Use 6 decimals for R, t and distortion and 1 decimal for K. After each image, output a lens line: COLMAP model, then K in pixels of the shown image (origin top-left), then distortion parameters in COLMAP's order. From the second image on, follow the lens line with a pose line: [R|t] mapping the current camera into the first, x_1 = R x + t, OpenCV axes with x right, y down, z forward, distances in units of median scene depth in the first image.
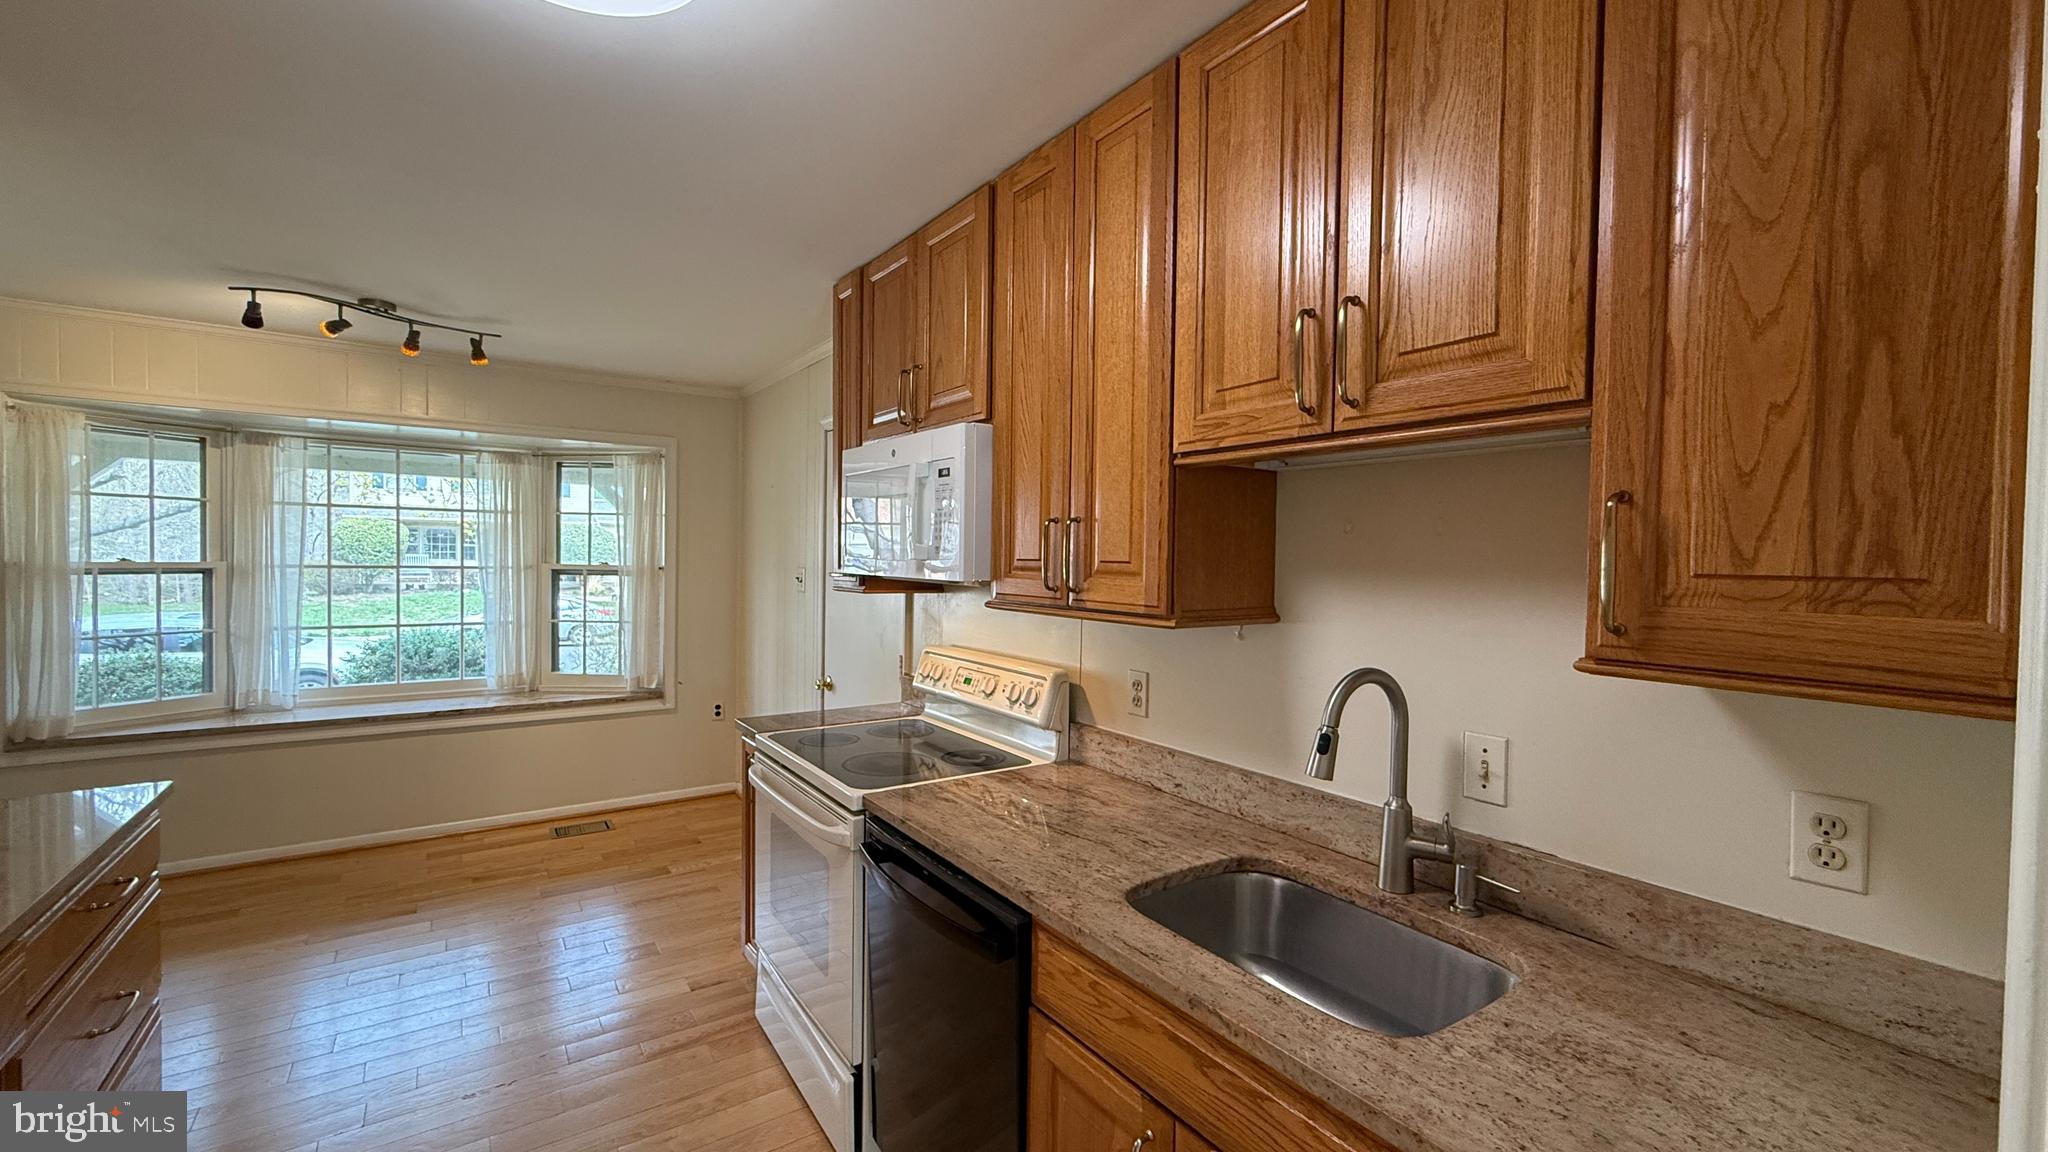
lens RADIAL K [[815.4, 0, 1018.1], [0, 815.4, 567.9], [0, 0, 1]] dist [0.000362, 0.000071]
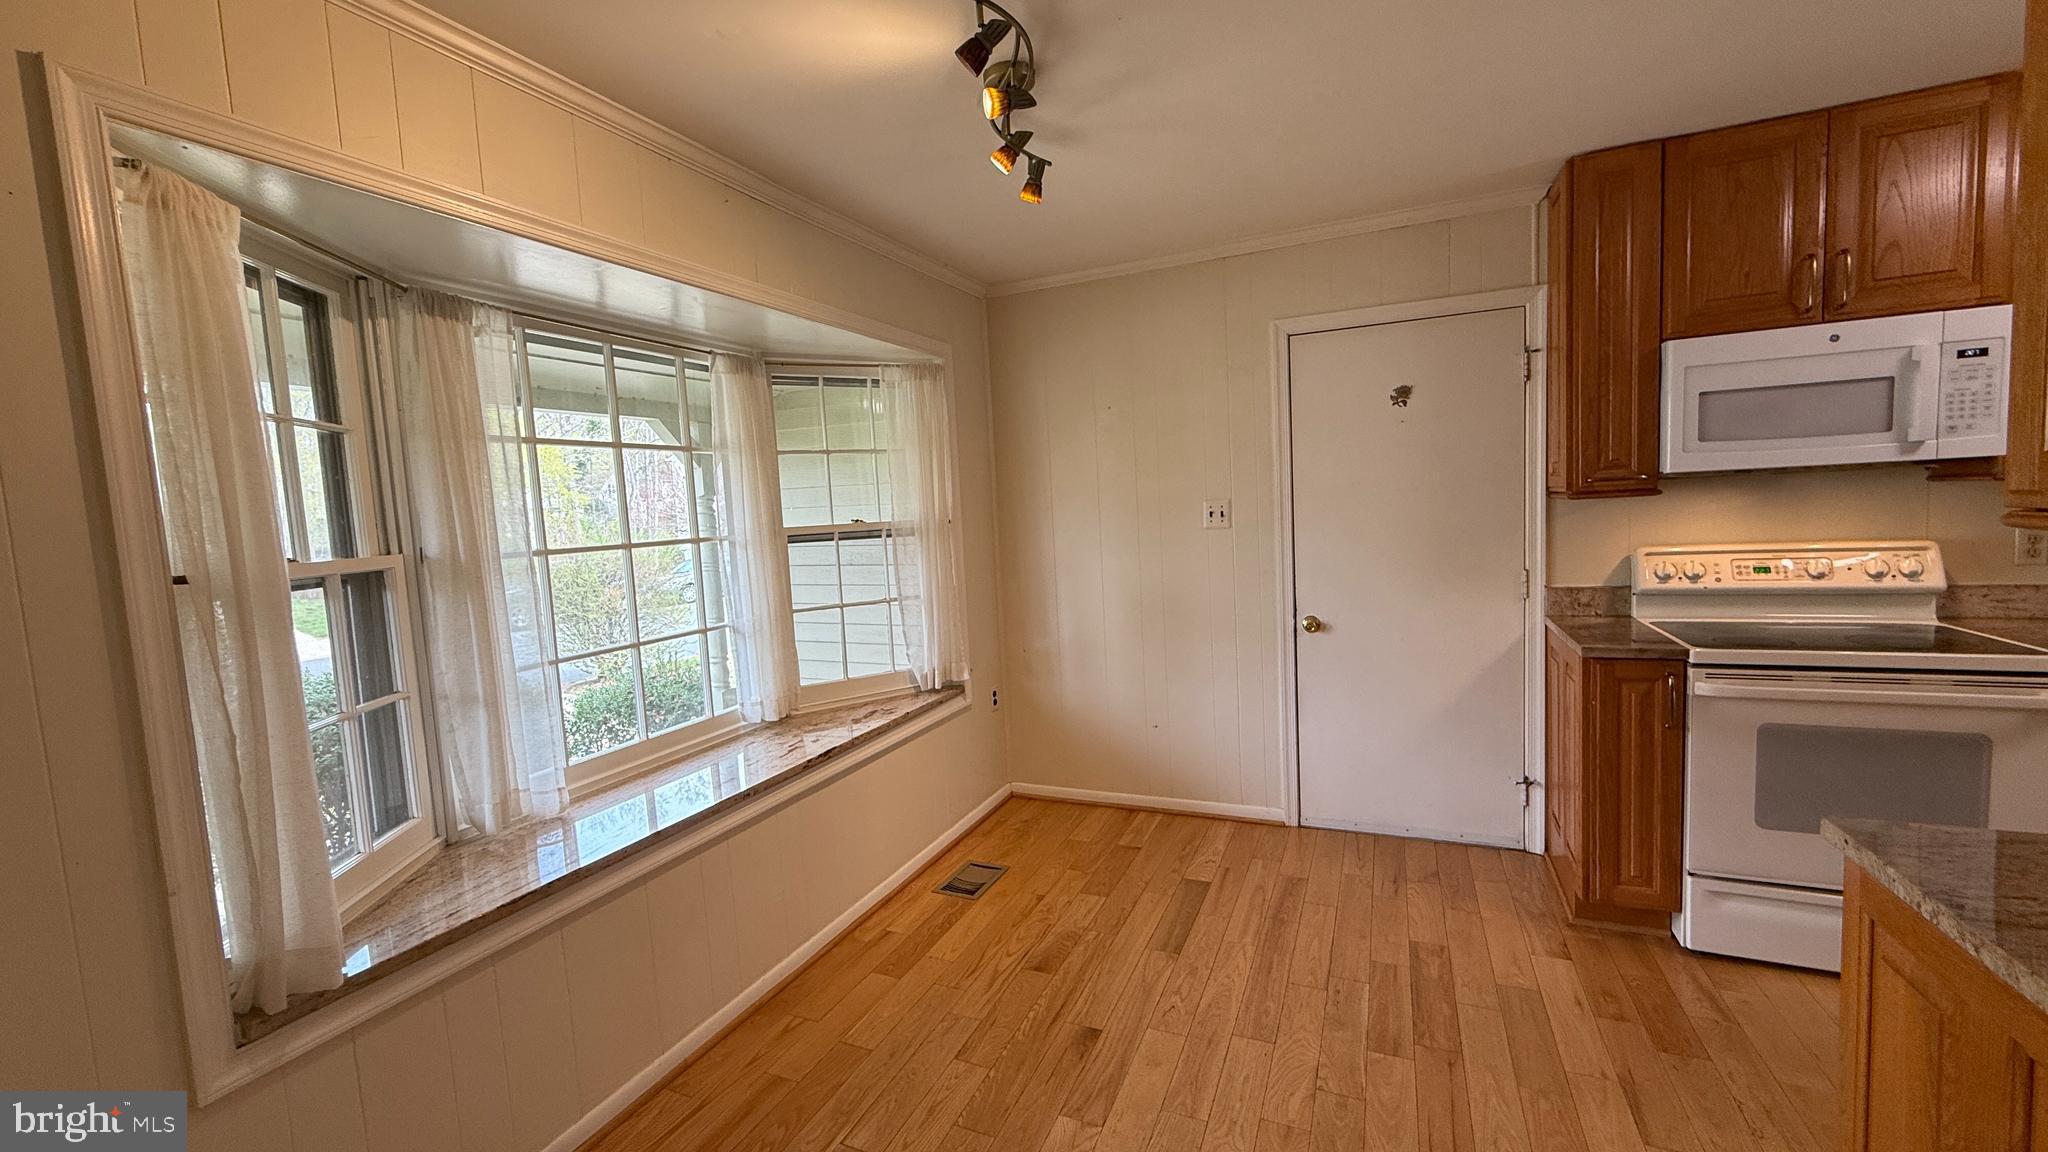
lens RADIAL K [[815.4, 0, 1018.1], [0, 815.4, 567.9], [0, 0, 1]] dist [0.000362, 0.000071]
pose [[0.857581, -0.104114, 0.503702, -0.898023], [0.077730, 0.994285, 0.073177, -0.007972], [-0.508442, -0.023602, 0.860773, 0.381787]]
